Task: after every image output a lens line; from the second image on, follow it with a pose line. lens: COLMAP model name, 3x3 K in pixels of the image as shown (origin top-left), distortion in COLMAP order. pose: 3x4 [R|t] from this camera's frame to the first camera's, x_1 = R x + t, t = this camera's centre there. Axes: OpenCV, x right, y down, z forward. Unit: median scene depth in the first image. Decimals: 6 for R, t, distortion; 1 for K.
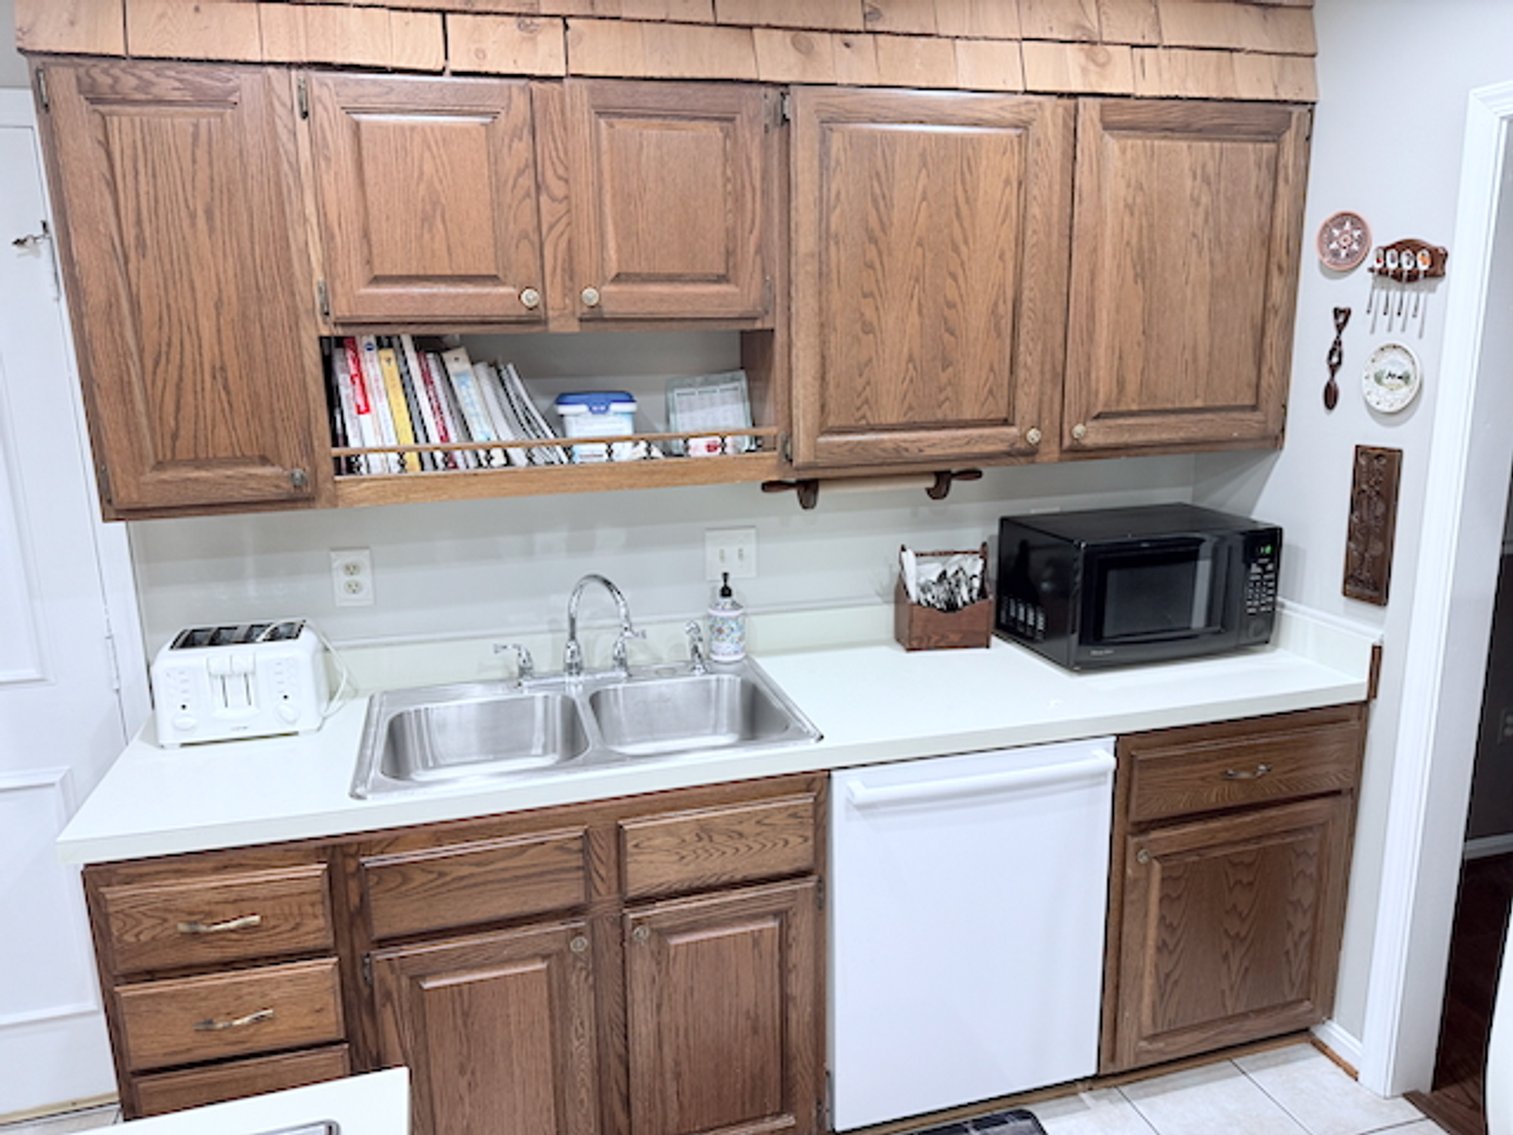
lens RADIAL K [[1059.1, 0, 755.3], [0, 1059.1, 571.0], [0, 0, 1]] dist [0.025468, -0.028702]
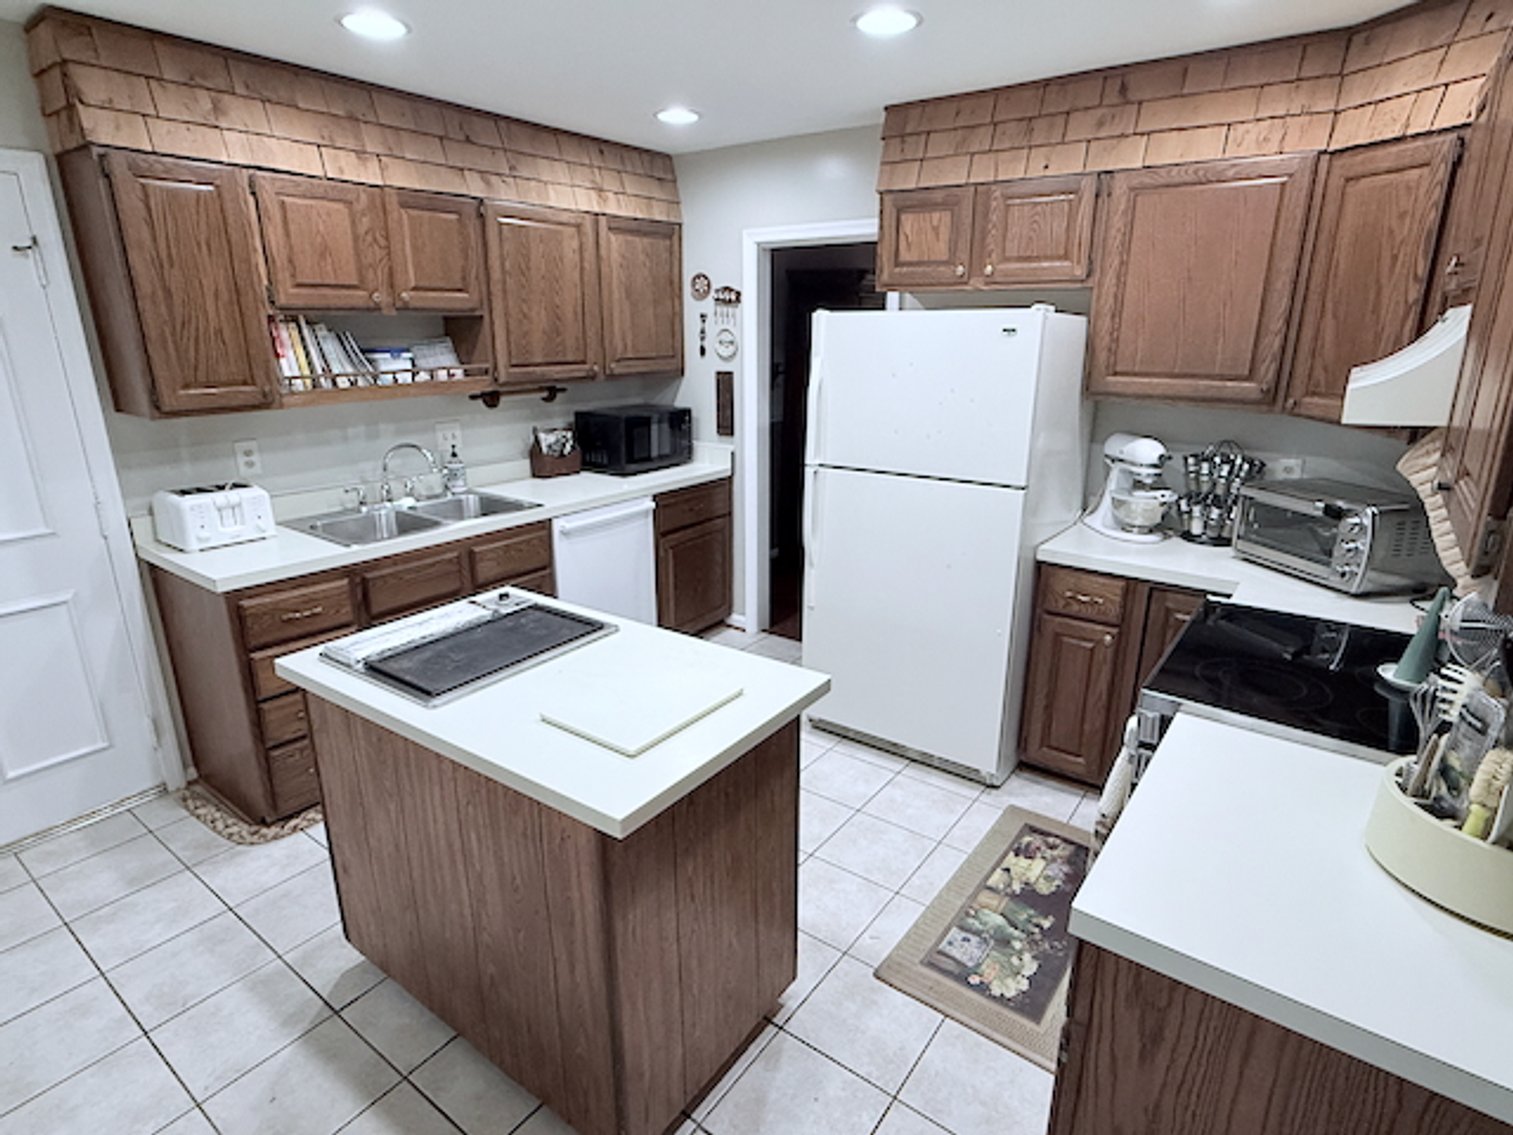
lens RADIAL K [[814.6, 0, 764.5], [0, 814.6, 569.8], [0, 0, 1]] dist [0.003439, 0.001082]
pose [[0.780243, -0.163527, 0.603722, -0.577312], [0.120653, 0.986440, 0.111261, 0.144369], [-0.613729, -0.013970, 0.789393, -0.579580]]
